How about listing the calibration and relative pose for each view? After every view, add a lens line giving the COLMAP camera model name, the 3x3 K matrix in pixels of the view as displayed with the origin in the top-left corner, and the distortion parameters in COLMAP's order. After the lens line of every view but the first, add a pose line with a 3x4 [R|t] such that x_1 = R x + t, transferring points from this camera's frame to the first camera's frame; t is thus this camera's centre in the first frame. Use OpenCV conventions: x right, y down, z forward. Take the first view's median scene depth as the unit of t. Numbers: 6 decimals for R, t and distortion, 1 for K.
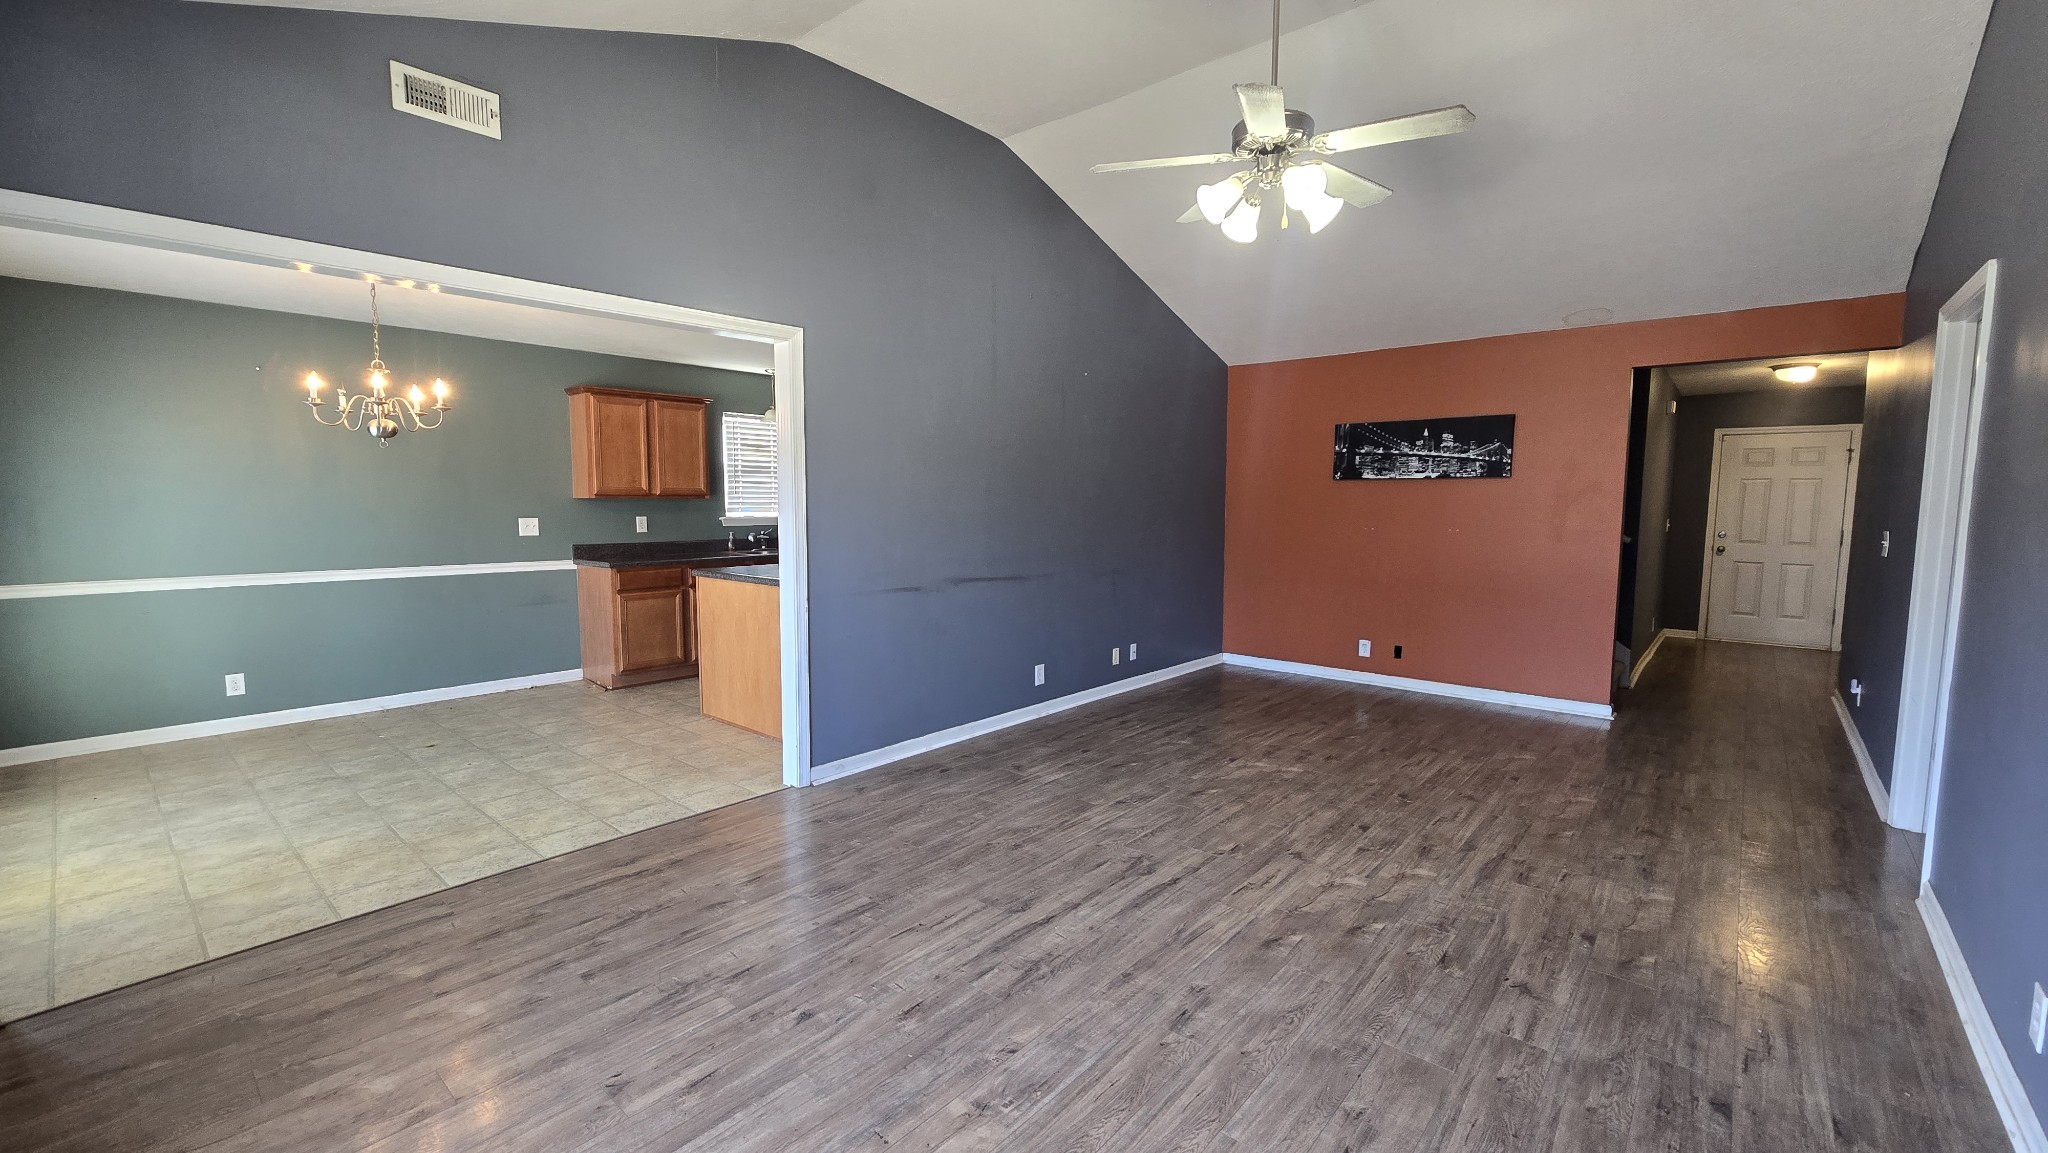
lens RADIAL K [[837.4, 0, 1021.5], [0, 837.4, 579.2], [0, 0, 1]] dist [0.004767, -0.000262]
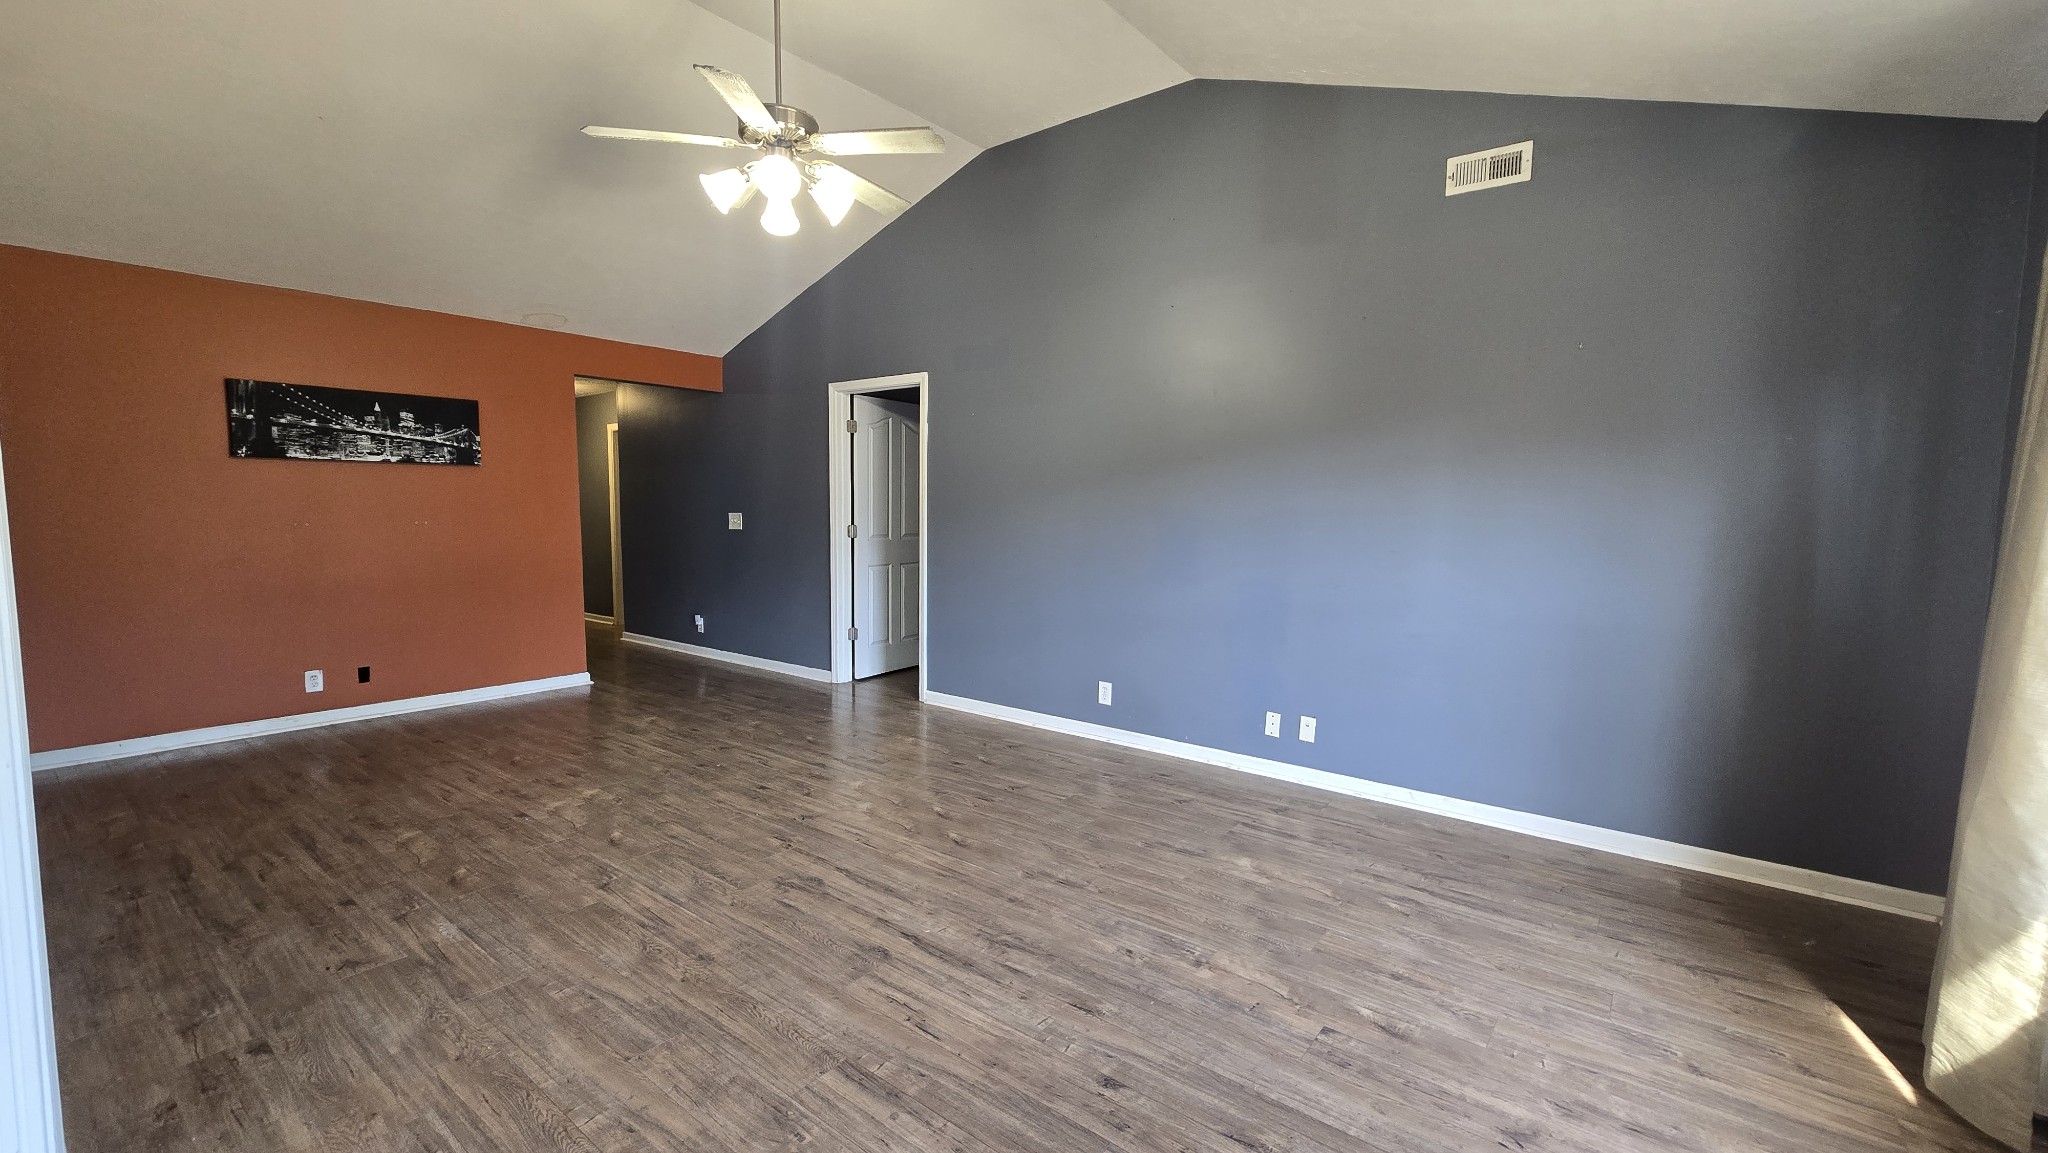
lens RADIAL K [[837.4, 0, 1022.1], [0, 837.4, 574.1], [0, 0, 1]] dist [0.004767, -0.000262]
pose [[-0.049744, -0.086652, 0.994996, -0.584577], [0.085734, 0.992182, 0.090693, -0.043926], [-0.995076, 0.089816, -0.041926, 0.594544]]
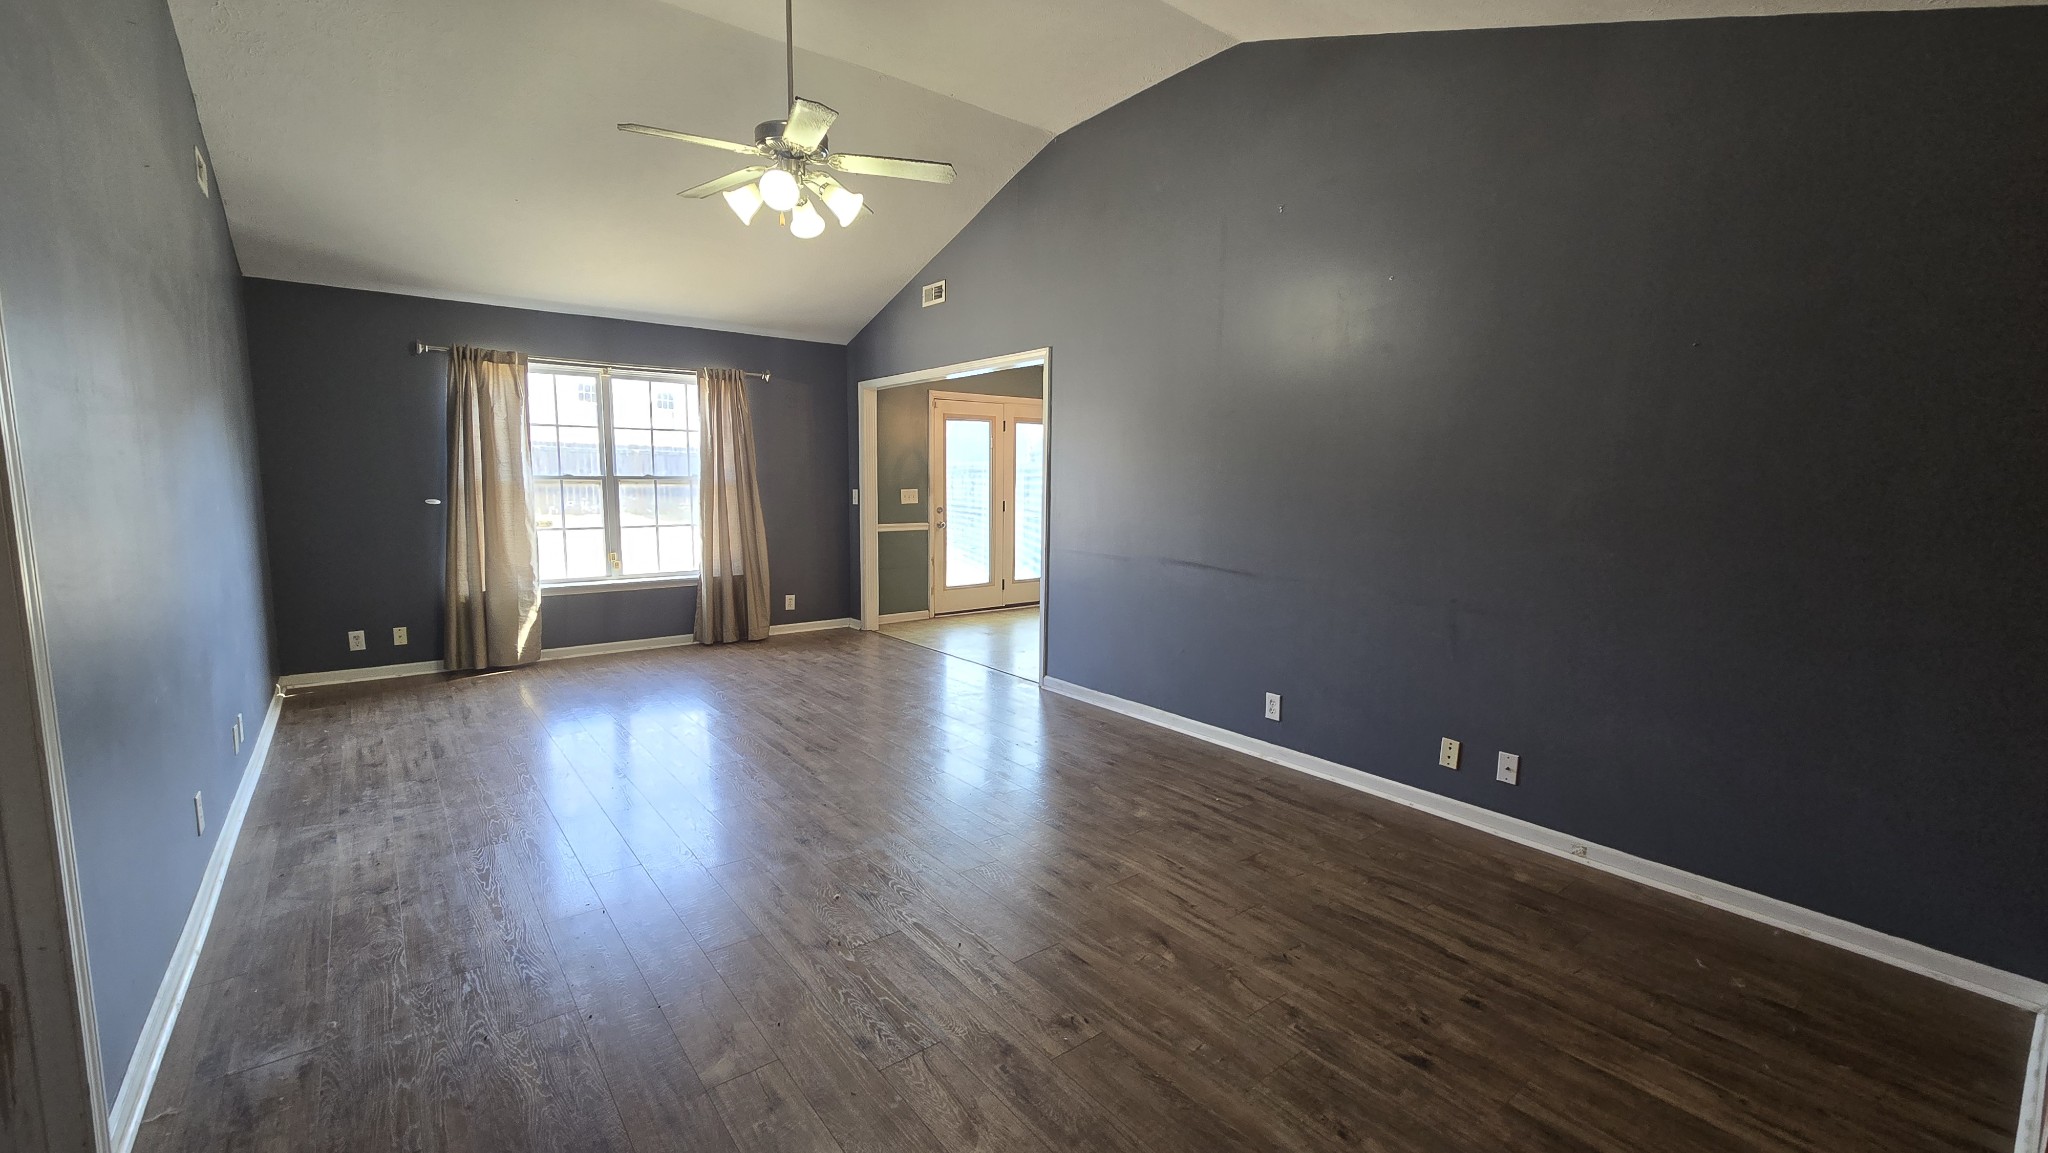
lens RADIAL K [[837.4, 0, 1027.5], [0, 837.4, 581.2], [0, 0, 1]] dist [0.004767, -0.000262]
pose [[-0.185586, 0.118261, -0.975486, 1.038106], [-0.105259, 0.984627, 0.139394, -0.106344], [0.976974, 0.128548, -0.170285, 1.170280]]
